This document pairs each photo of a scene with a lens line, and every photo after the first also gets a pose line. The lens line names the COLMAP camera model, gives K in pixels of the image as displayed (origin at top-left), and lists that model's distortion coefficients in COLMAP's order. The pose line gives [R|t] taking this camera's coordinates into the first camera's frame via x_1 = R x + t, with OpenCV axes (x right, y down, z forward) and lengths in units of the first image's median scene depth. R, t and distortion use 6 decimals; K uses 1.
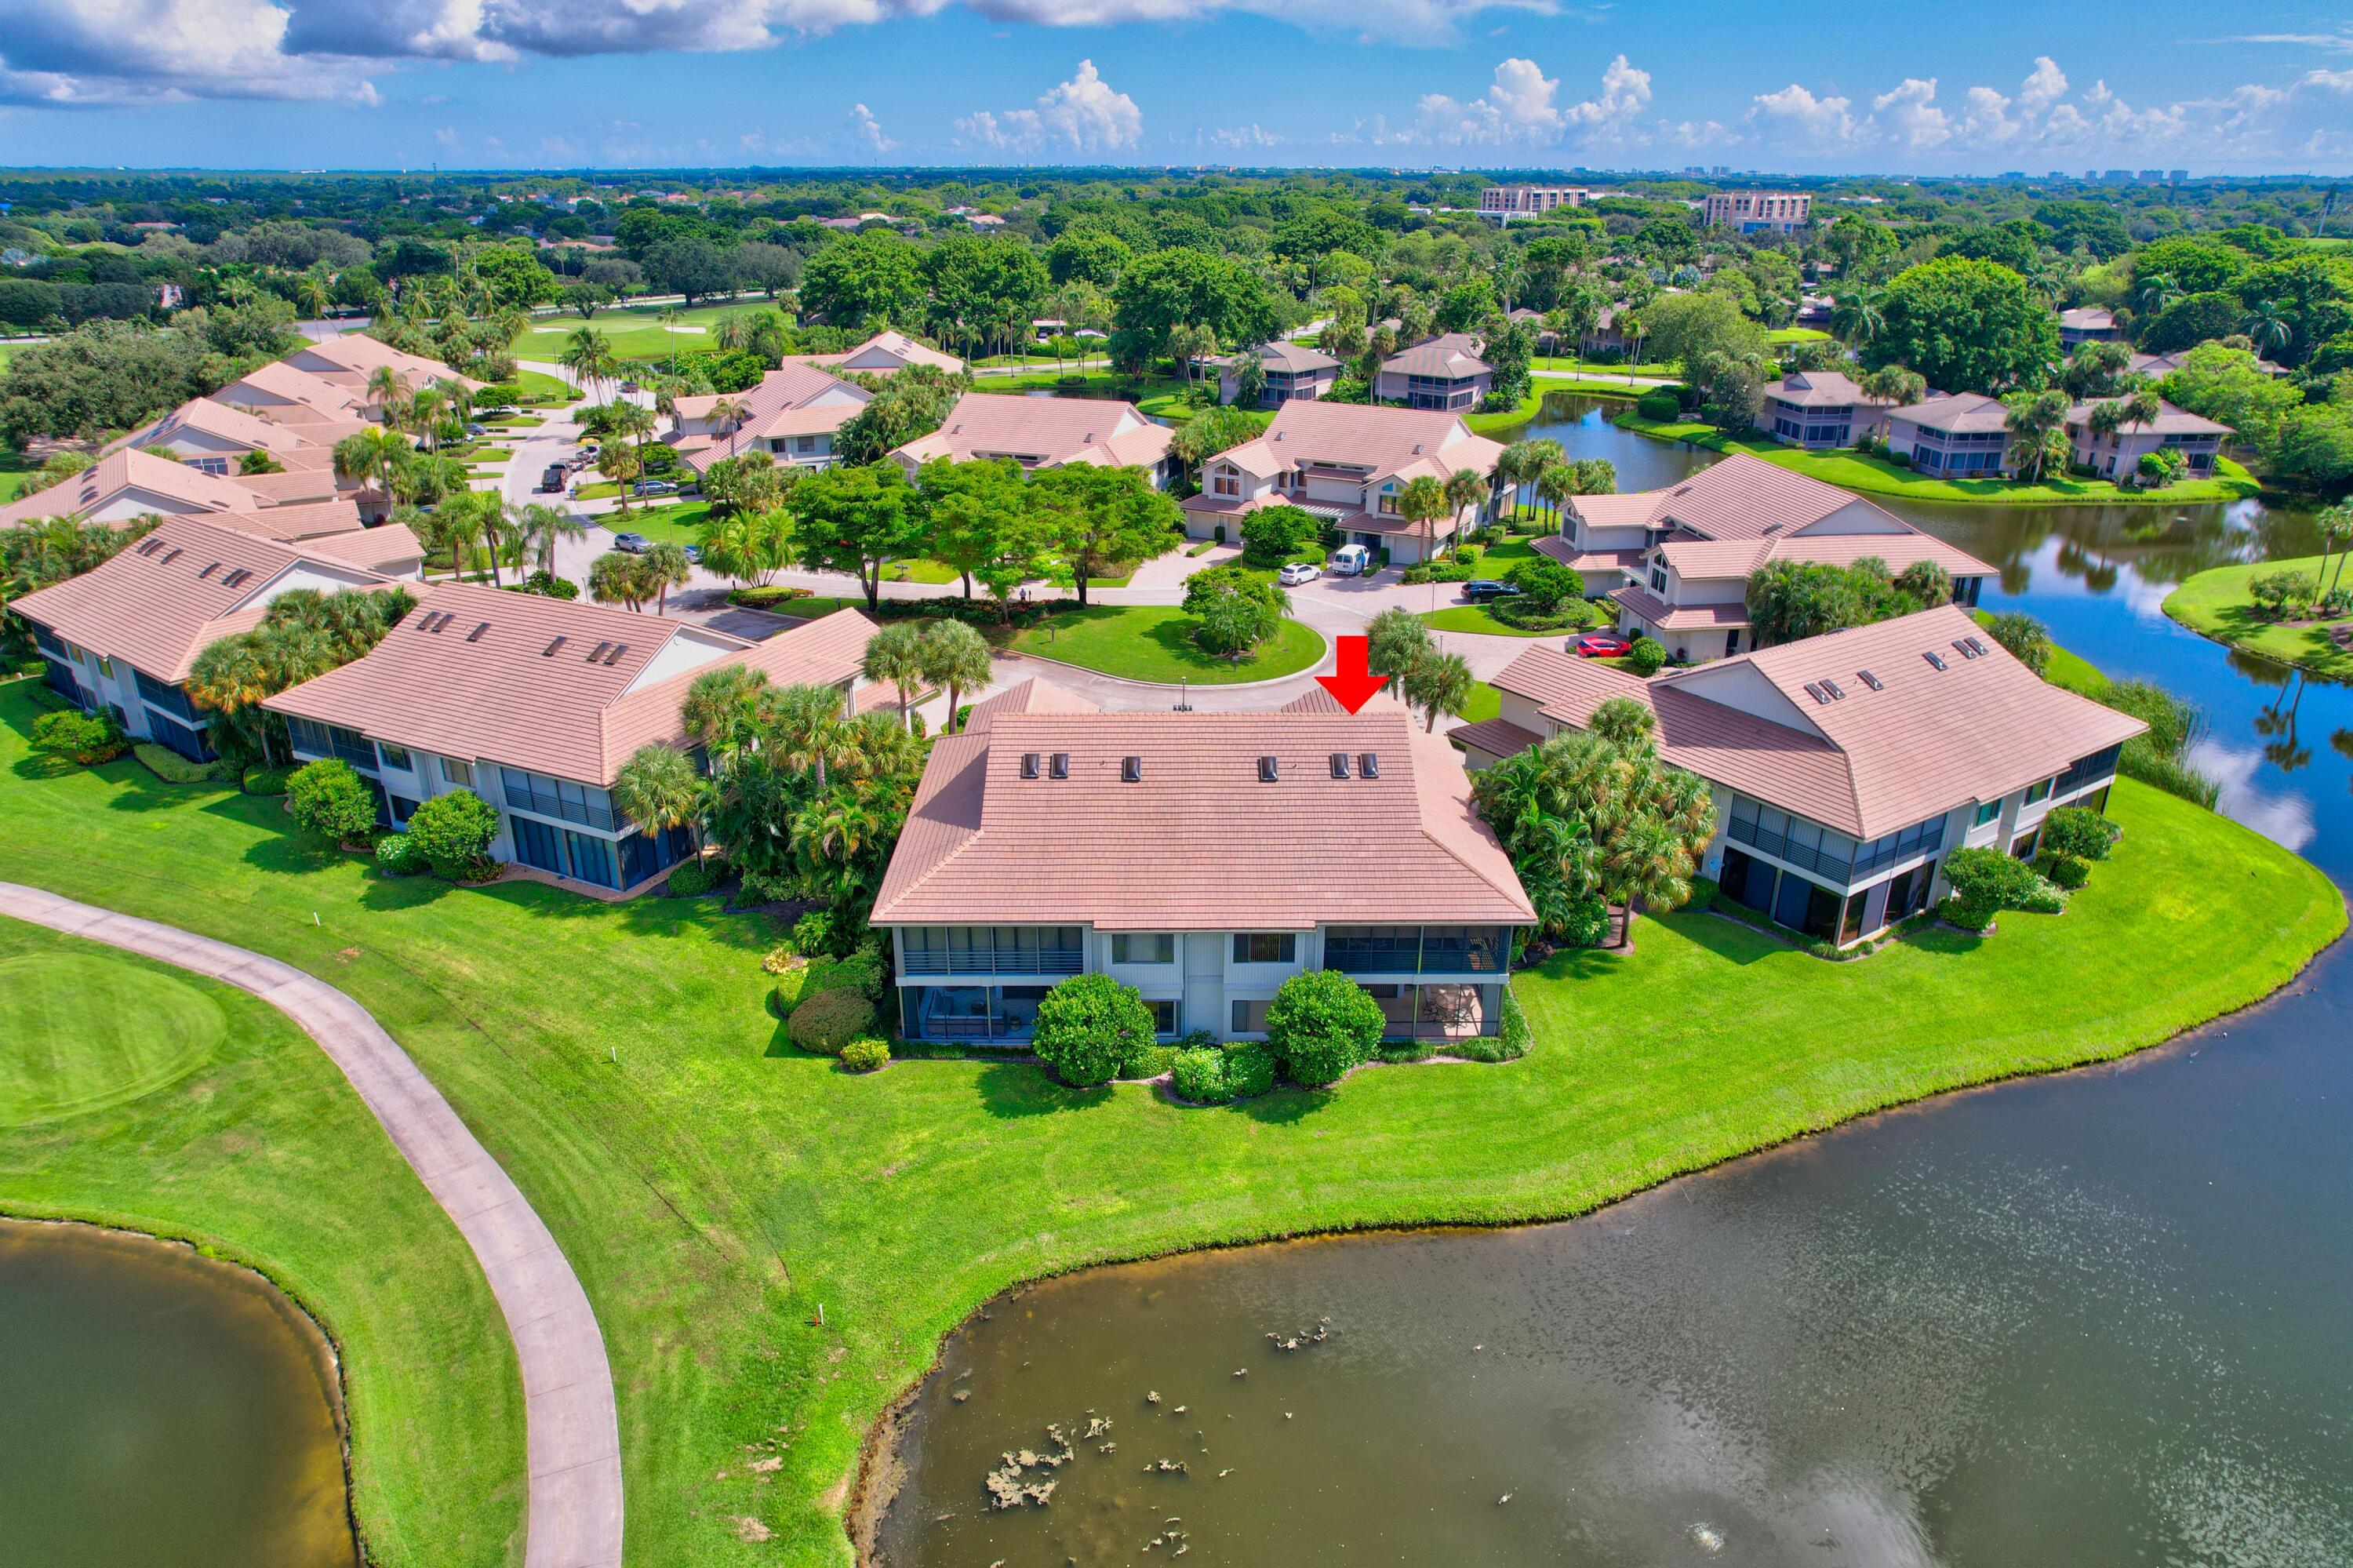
lens RADIAL K [[1502.4, 0, 1180.5], [0, 1502.4, 811.4], [0, 0, 1]] dist [-0.083628, 0.074727]
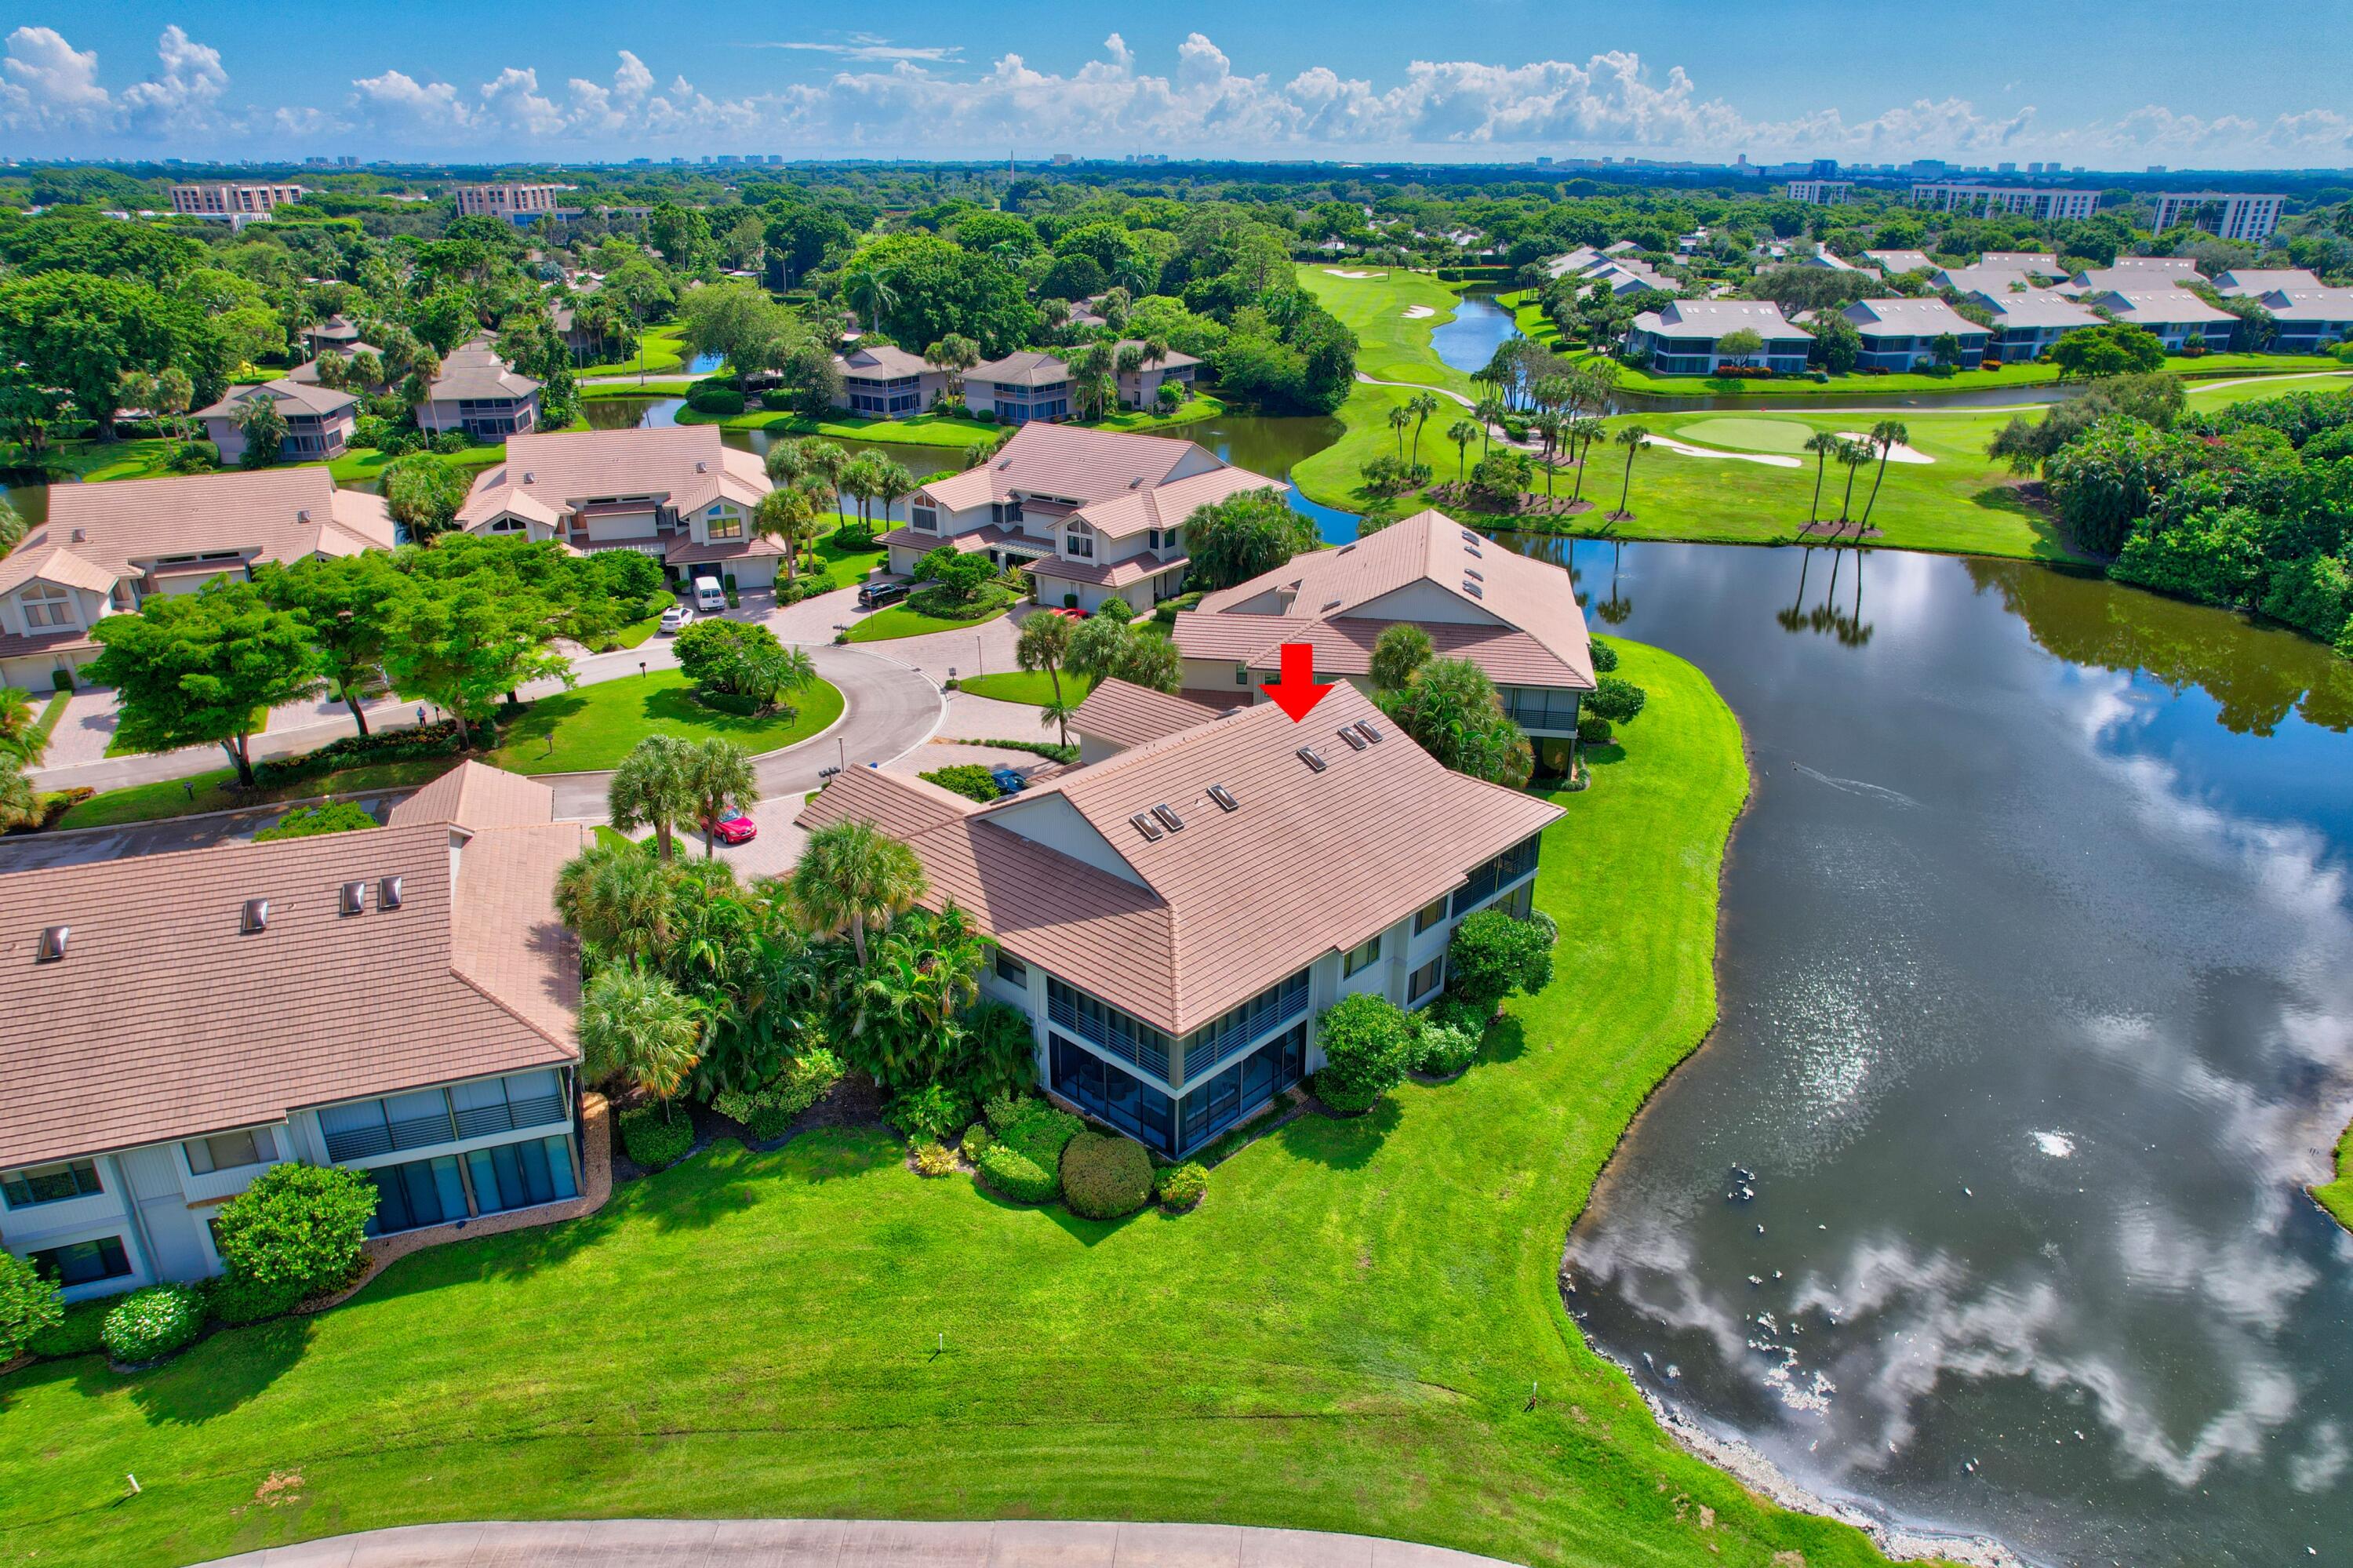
lens RADIAL K [[1502.4, 0, 1180.5], [0, 1502.4, 811.4], [0, 0, 1]] dist [-0.083628, 0.074727]
pose [[0.689320, -0.292508, 0.662779, -0.226868], [0.287913, 0.950124, 0.119881, -0.046998], [-0.664788, 0.108187, 0.739156, 0.103361]]
